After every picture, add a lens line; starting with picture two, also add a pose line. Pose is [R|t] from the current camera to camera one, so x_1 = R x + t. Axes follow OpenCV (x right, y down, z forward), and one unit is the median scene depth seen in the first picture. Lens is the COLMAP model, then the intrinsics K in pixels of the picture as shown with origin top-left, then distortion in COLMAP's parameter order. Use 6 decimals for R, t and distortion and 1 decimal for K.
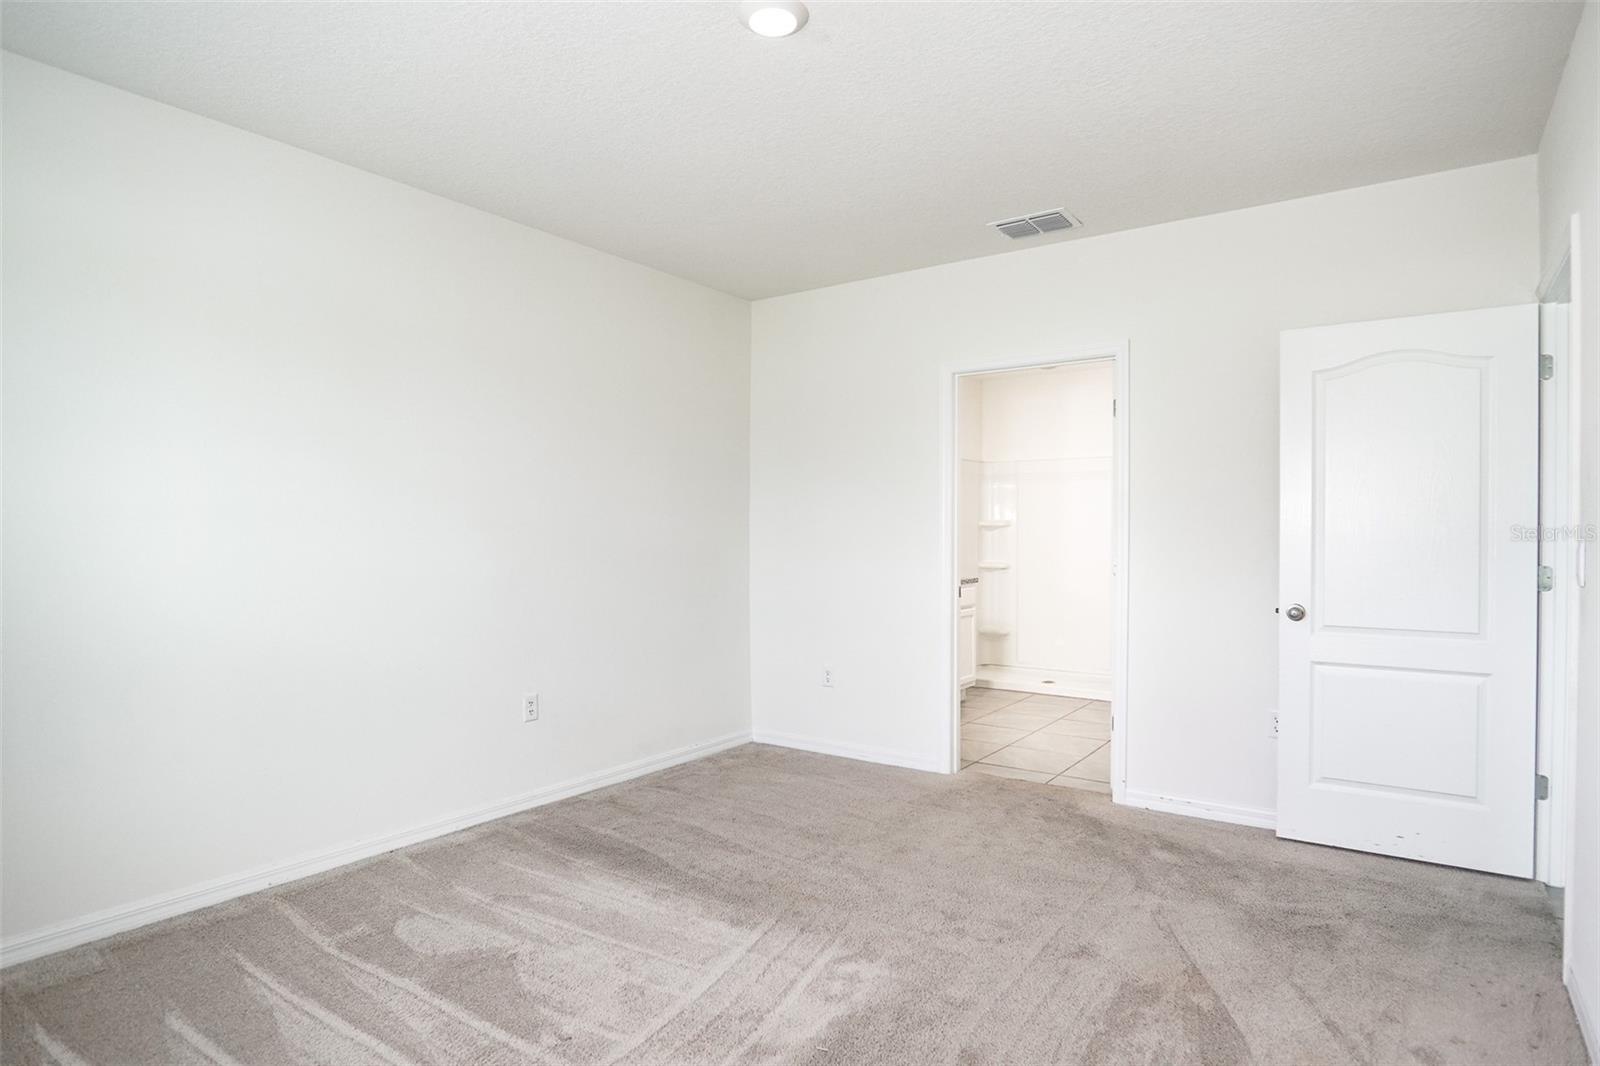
lens RADIAL K [[875.8, 0, 807.8], [0, 875.8, 540.8], [0, 0, 1]] dist [-0.028618, 0.002713]
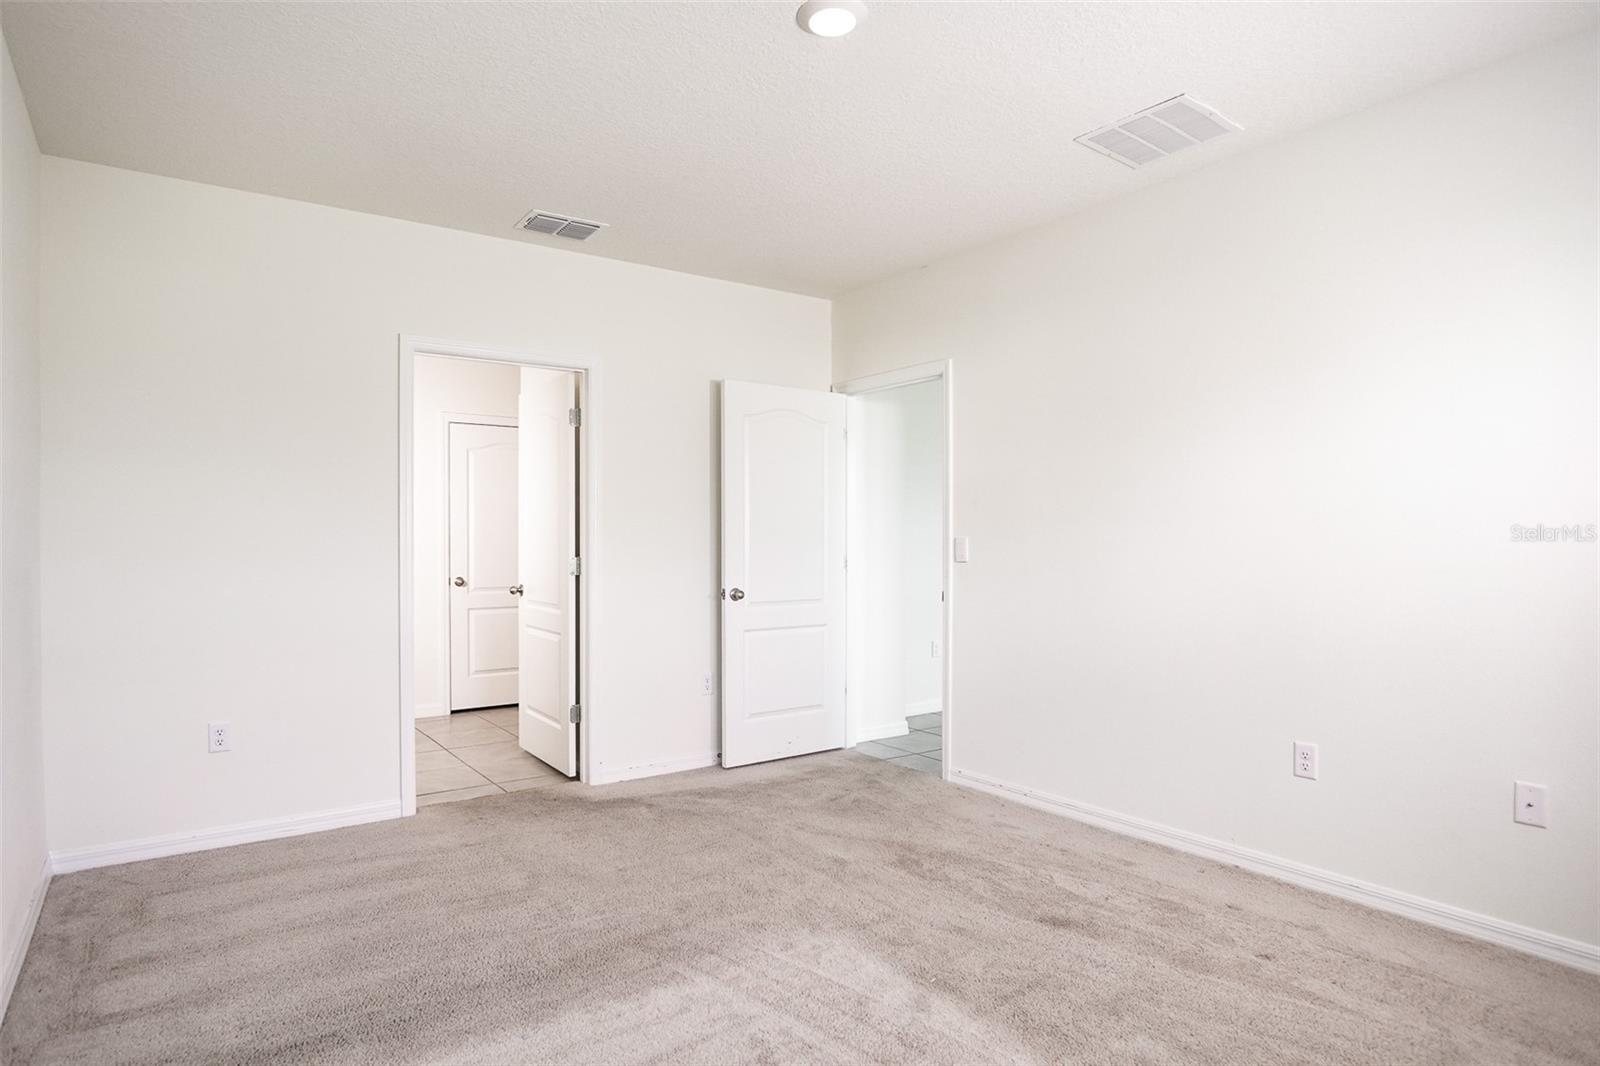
lens RADIAL K [[875.8, 0, 807.8], [0, 875.8, 540.8], [0, 0, 1]] dist [-0.028618, 0.002713]
pose [[0.340801, -0.004139, 0.940126, -0.574653], [0.010871, 0.999941, 0.000462, 0.001602], [-0.940073, 0.010063, 0.340826, 0.387340]]
